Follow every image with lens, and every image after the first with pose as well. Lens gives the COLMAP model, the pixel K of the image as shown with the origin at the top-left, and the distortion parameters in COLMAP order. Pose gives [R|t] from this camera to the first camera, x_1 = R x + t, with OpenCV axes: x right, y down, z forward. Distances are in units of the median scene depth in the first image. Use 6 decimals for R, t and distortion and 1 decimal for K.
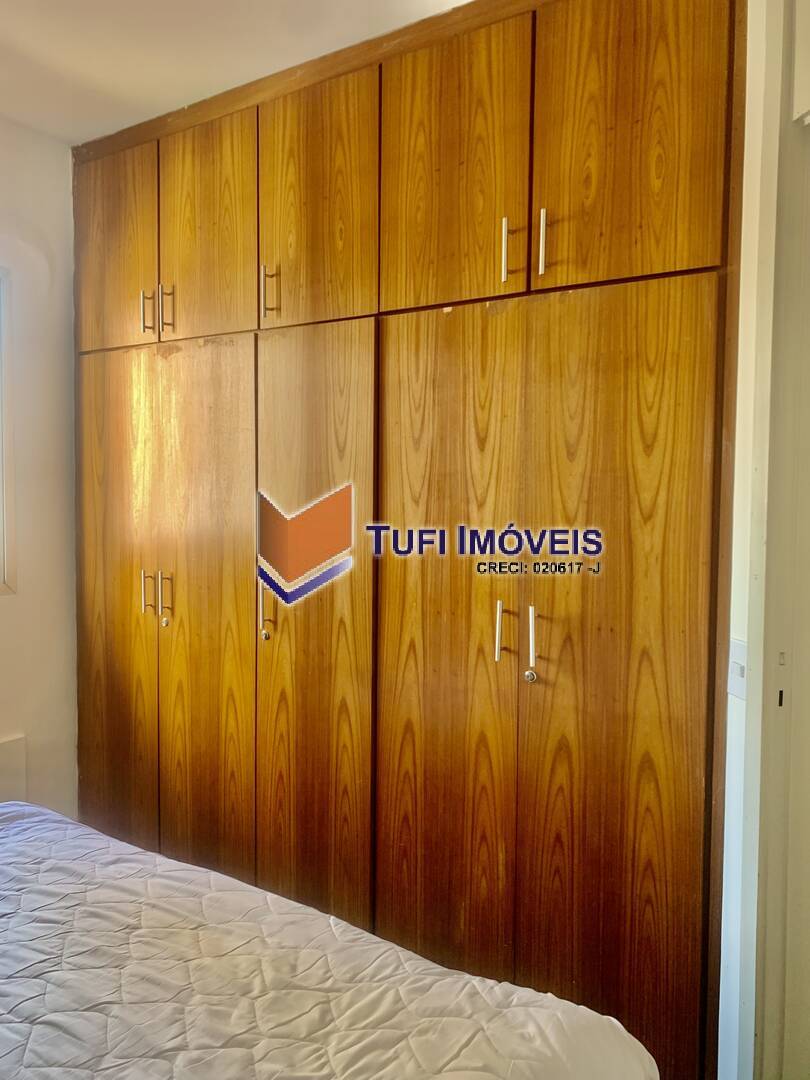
lens RADIAL K [[835.7, 0, 406.3], [0, 835.7, 534.0], [0, 0, 1]] dist [0.028867, -0.036571]
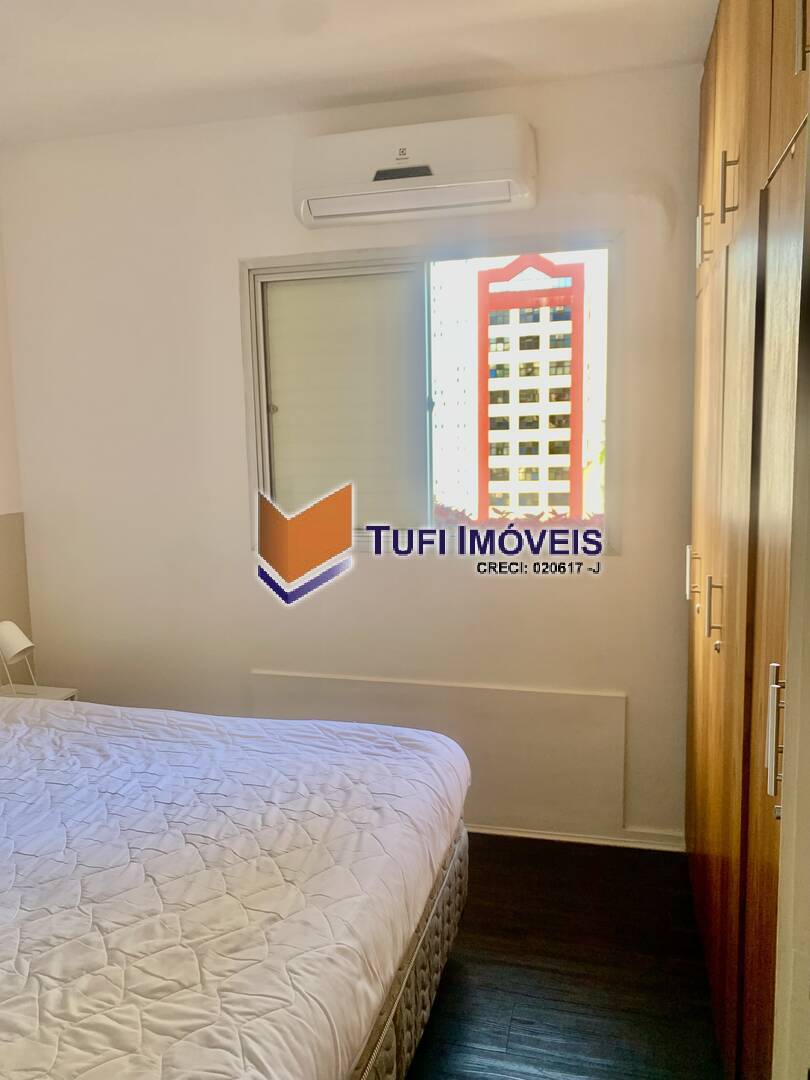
lens RADIAL K [[835.7, 0, 411.1], [0, 835.7, 532.2], [0, 0, 1]] dist [0.028867, -0.036571]
pose [[0.323297, 0.091646, -0.941849, 0.912687], [-0.028335, 0.995790, 0.087169, -0.090385], [0.945873, -0.001495, 0.324533, 0.936858]]
